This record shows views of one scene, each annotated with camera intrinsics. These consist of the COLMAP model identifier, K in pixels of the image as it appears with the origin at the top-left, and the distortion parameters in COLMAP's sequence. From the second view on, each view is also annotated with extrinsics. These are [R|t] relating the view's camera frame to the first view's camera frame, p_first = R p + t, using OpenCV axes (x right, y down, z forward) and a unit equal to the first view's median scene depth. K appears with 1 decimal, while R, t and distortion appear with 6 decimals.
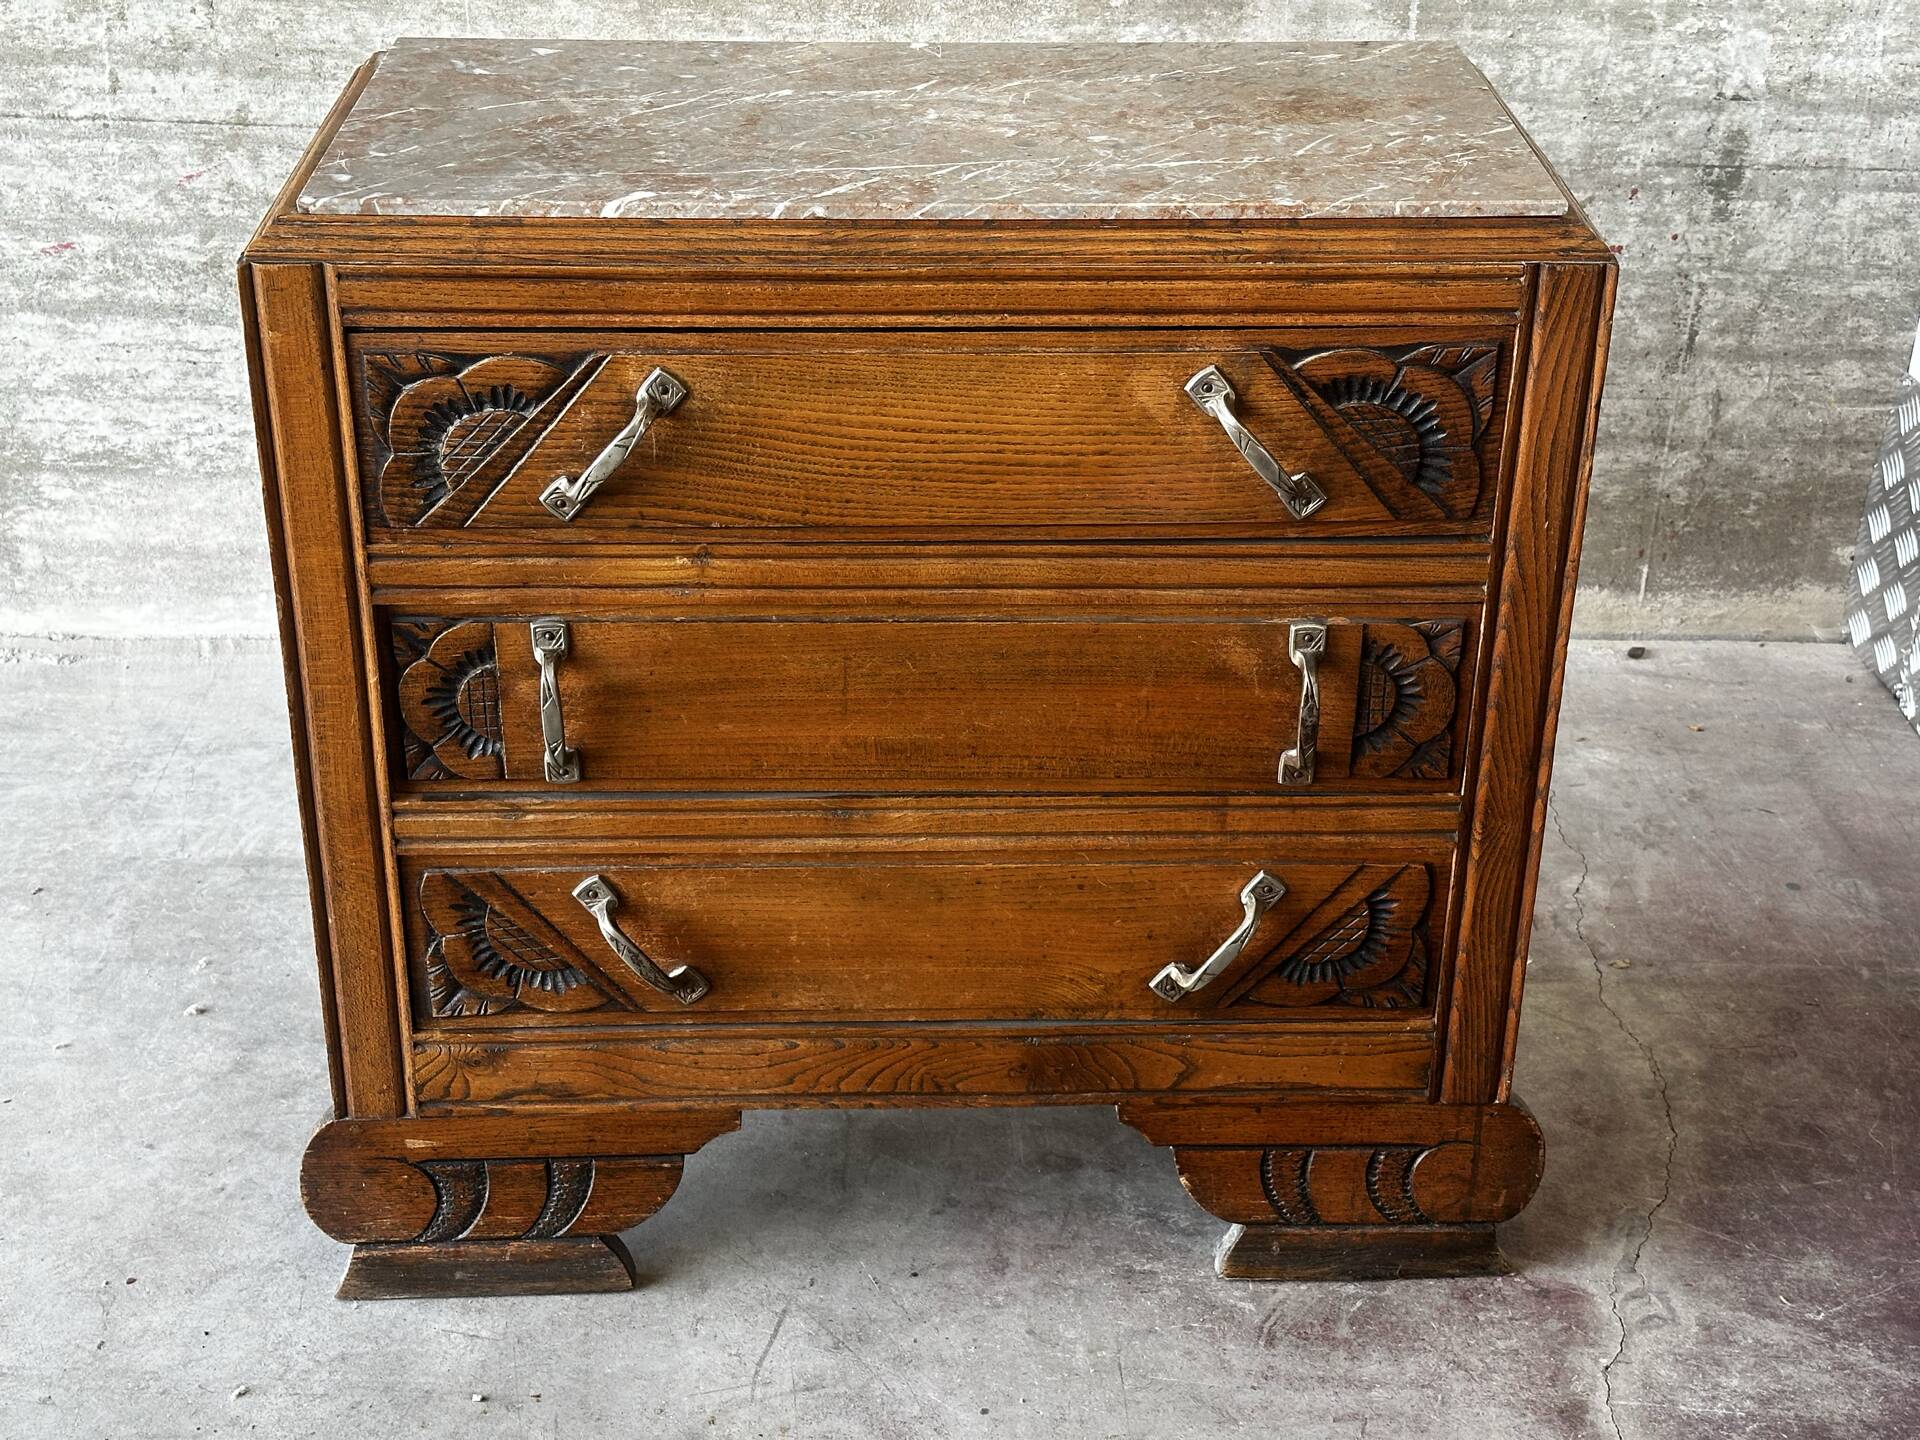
lens RADIAL K [[2690.0, 0, 964.1], [0, 2690.0, 722.2], [0, 0, 1]] dist [0.126601, 0.000000]
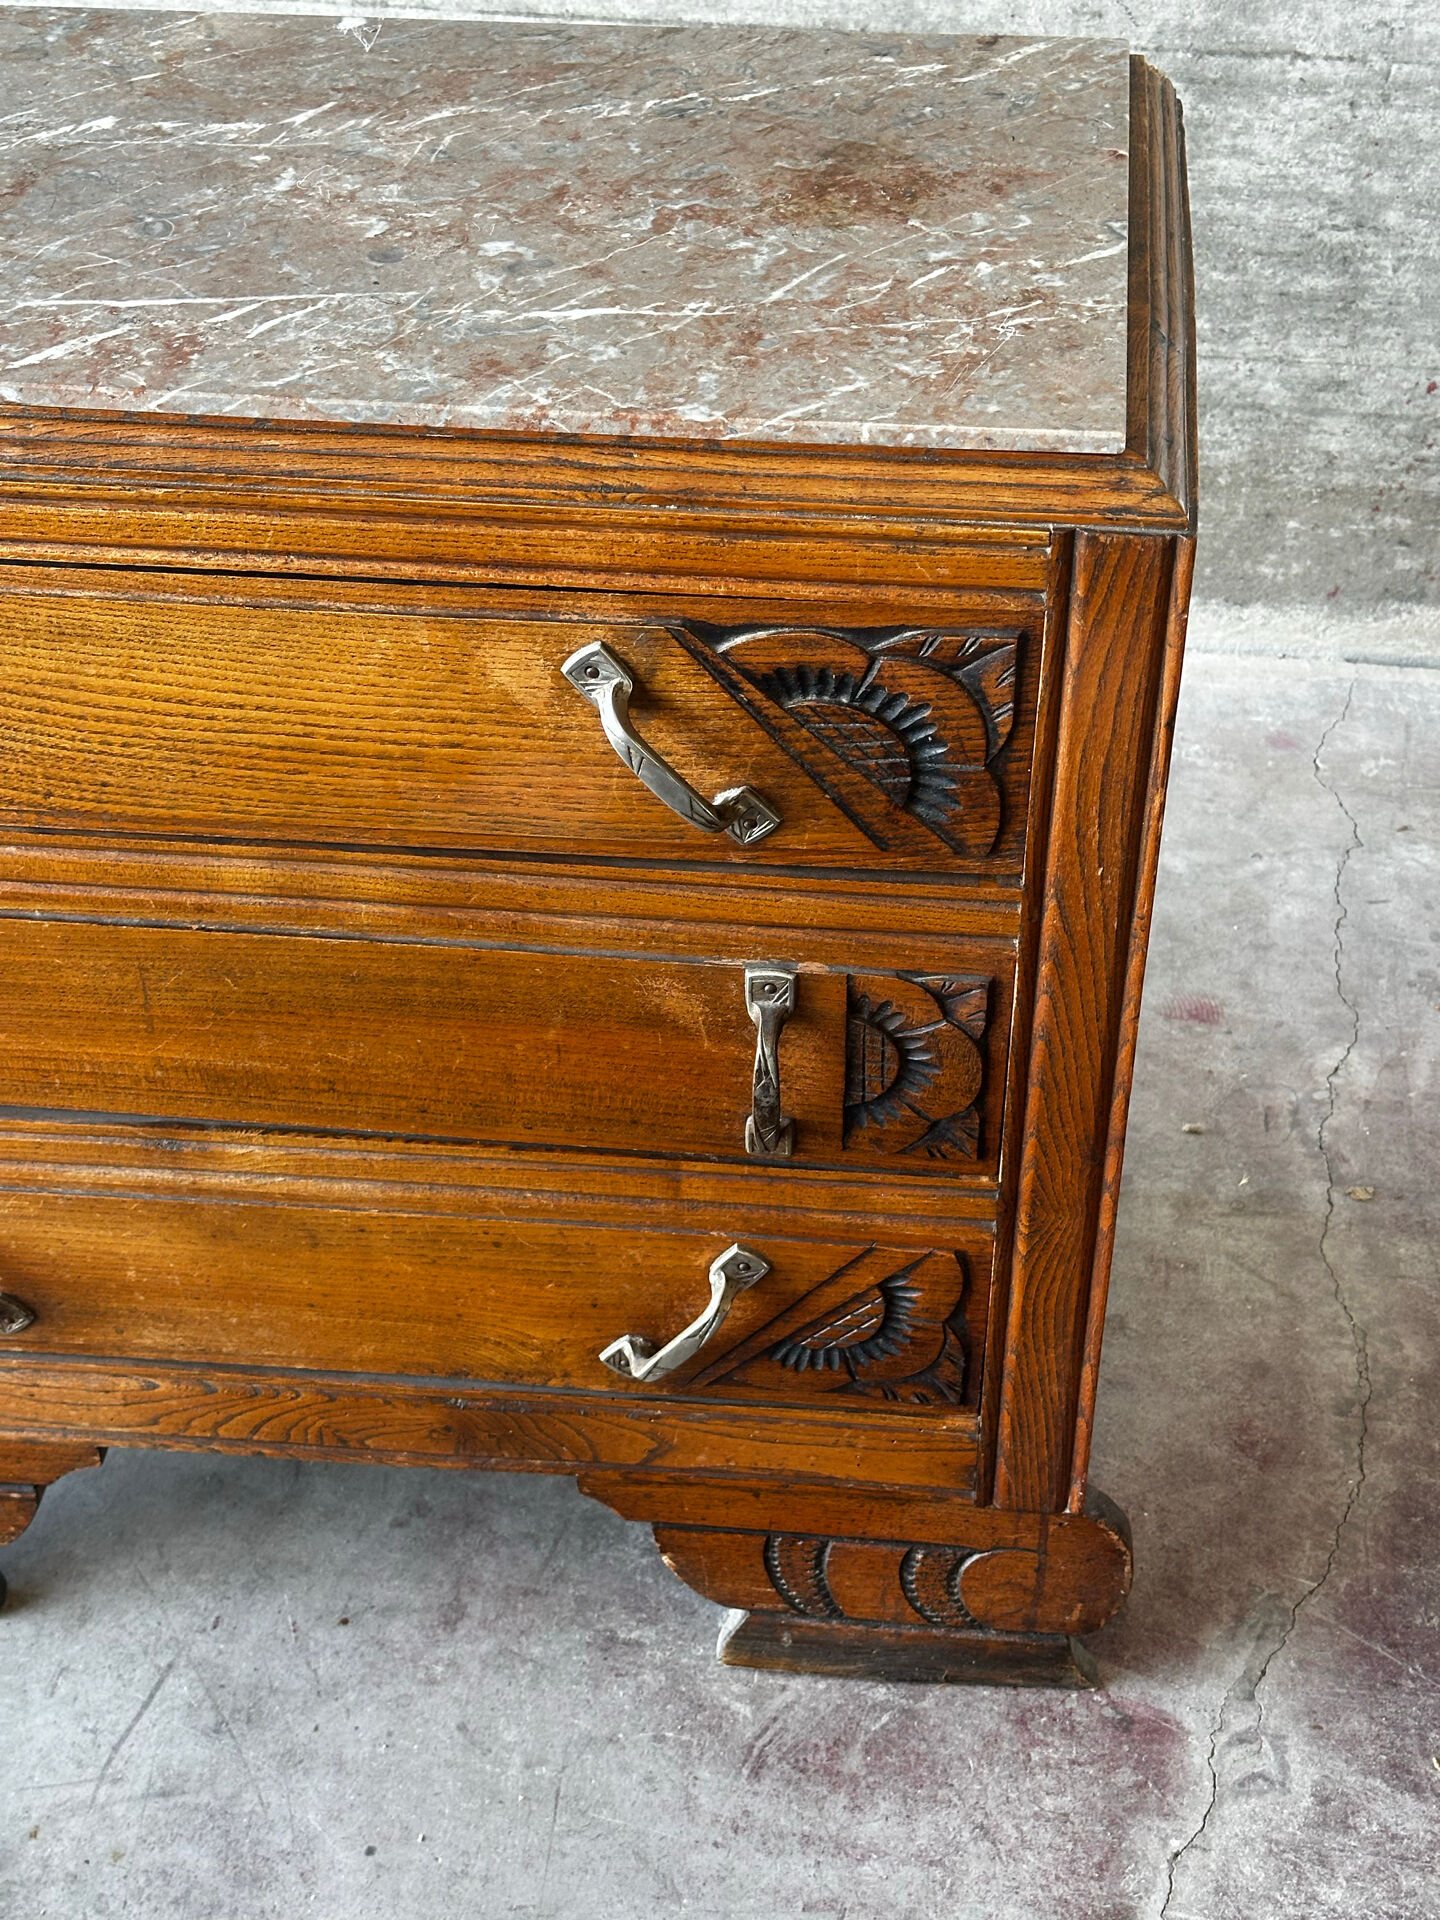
lens RADIAL K [[2690.0, 0, 724.6], [0, 2690.0, 953.3], [0, 0, 1]] dist [0.126601, 0.000000]
pose [[0.990814, 0.069220, -0.116174, 0.188040], [-0.042027, 0.974143, 0.221988, -0.187750], [0.128536, -0.215067, 0.968104, 0.296541]]
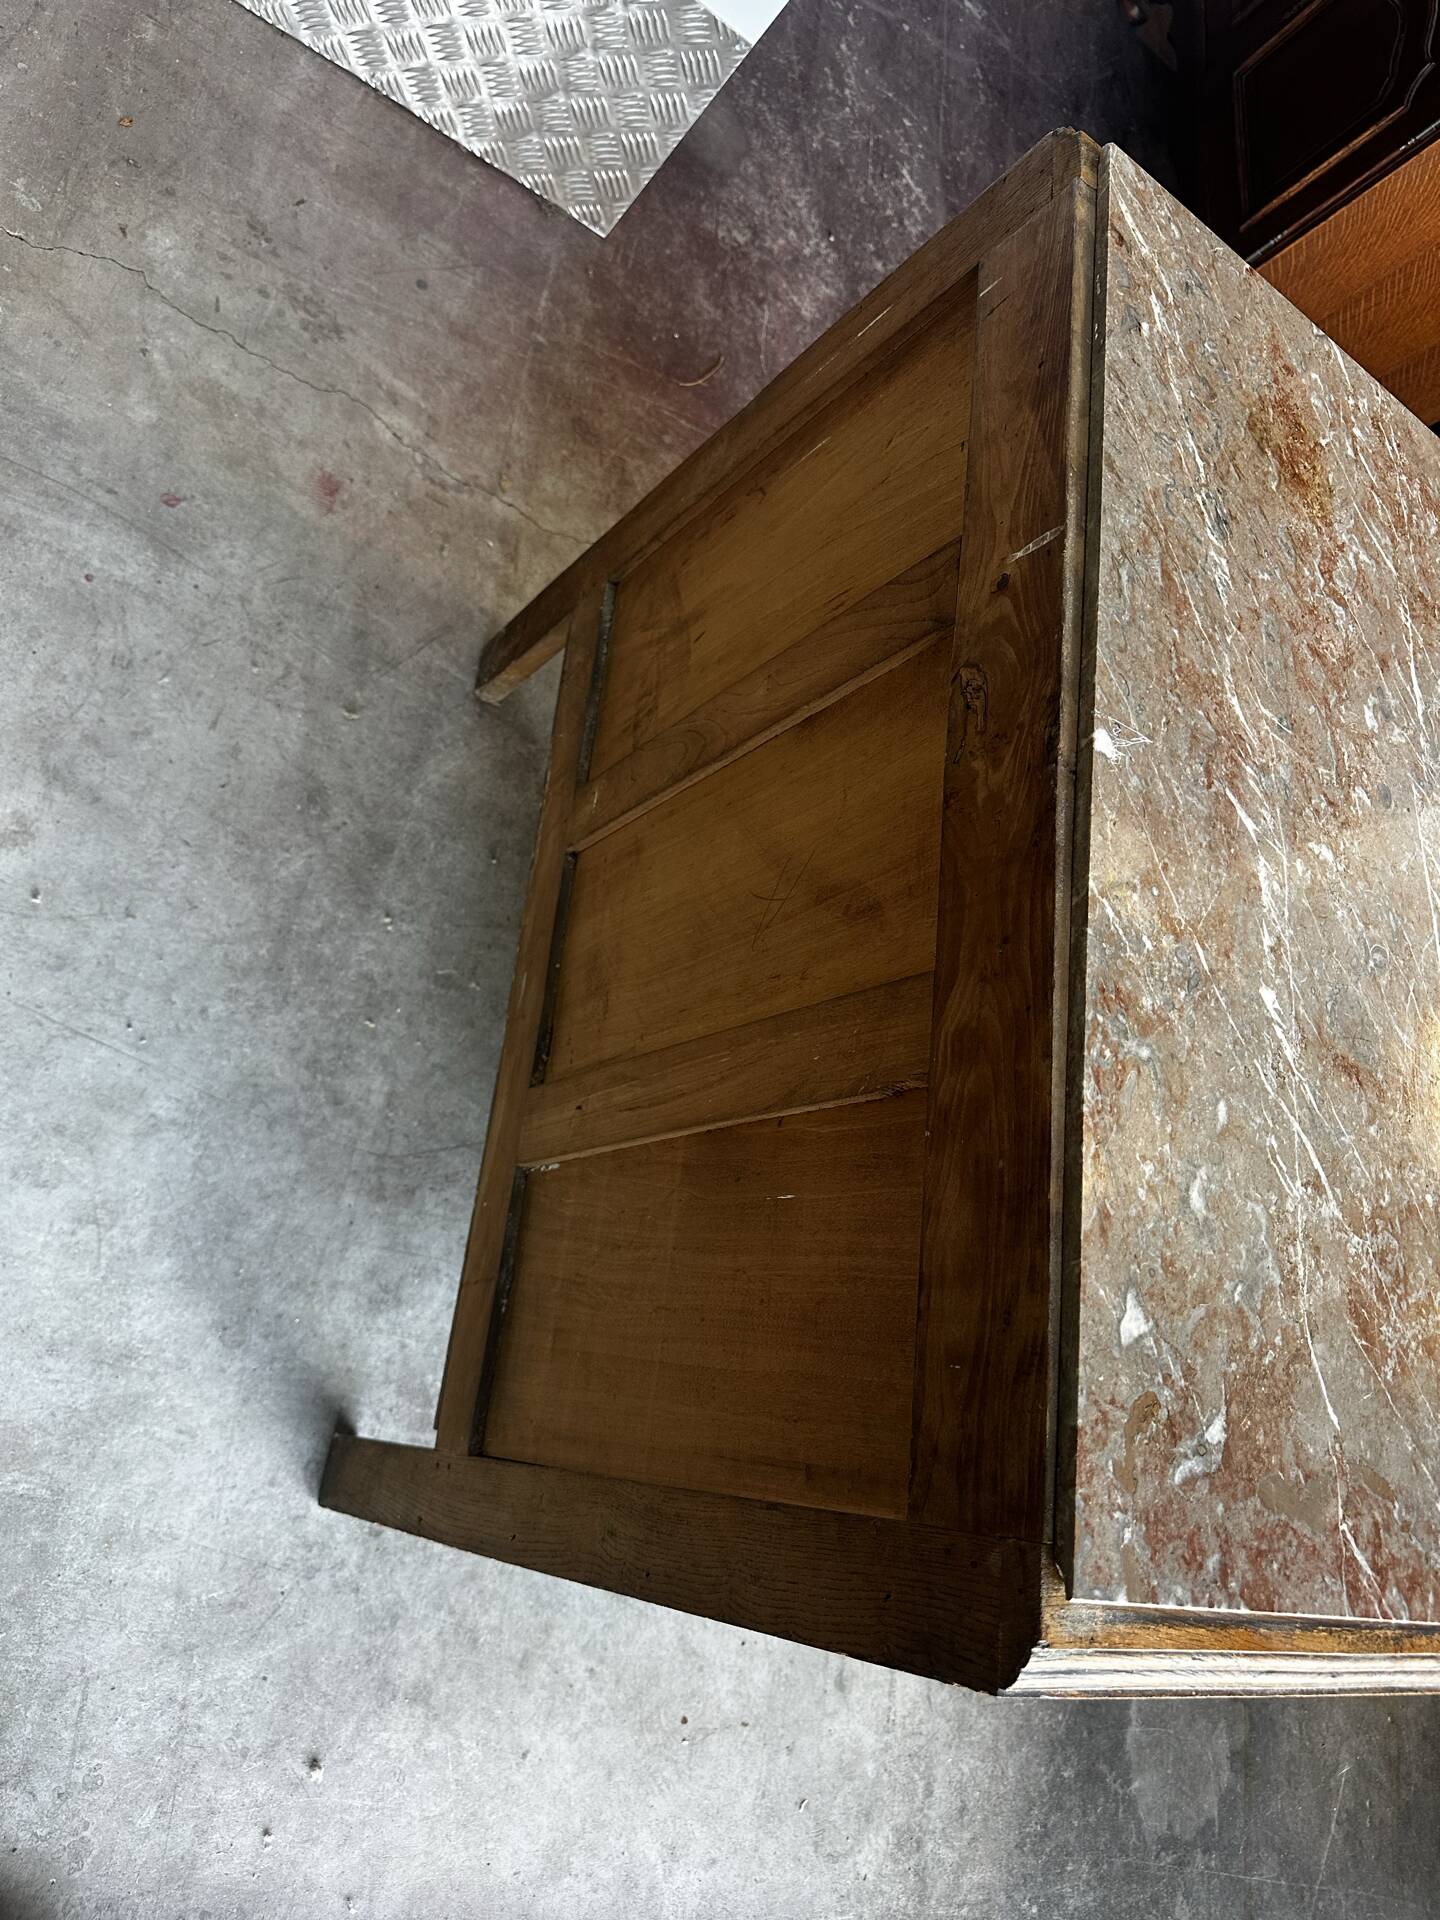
lens RADIAL K [[1382.9, 0, 720.7], [0, 1382.9, 944.0], [0, 0, 1]] dist [0.000797, -0.017723]
pose [[0.139080, -0.925783, 0.351542, -0.205742], [-0.132838, 0.334342, 0.933043, -0.569100], [-0.981331, -0.176466, -0.076478, 1.179715]]
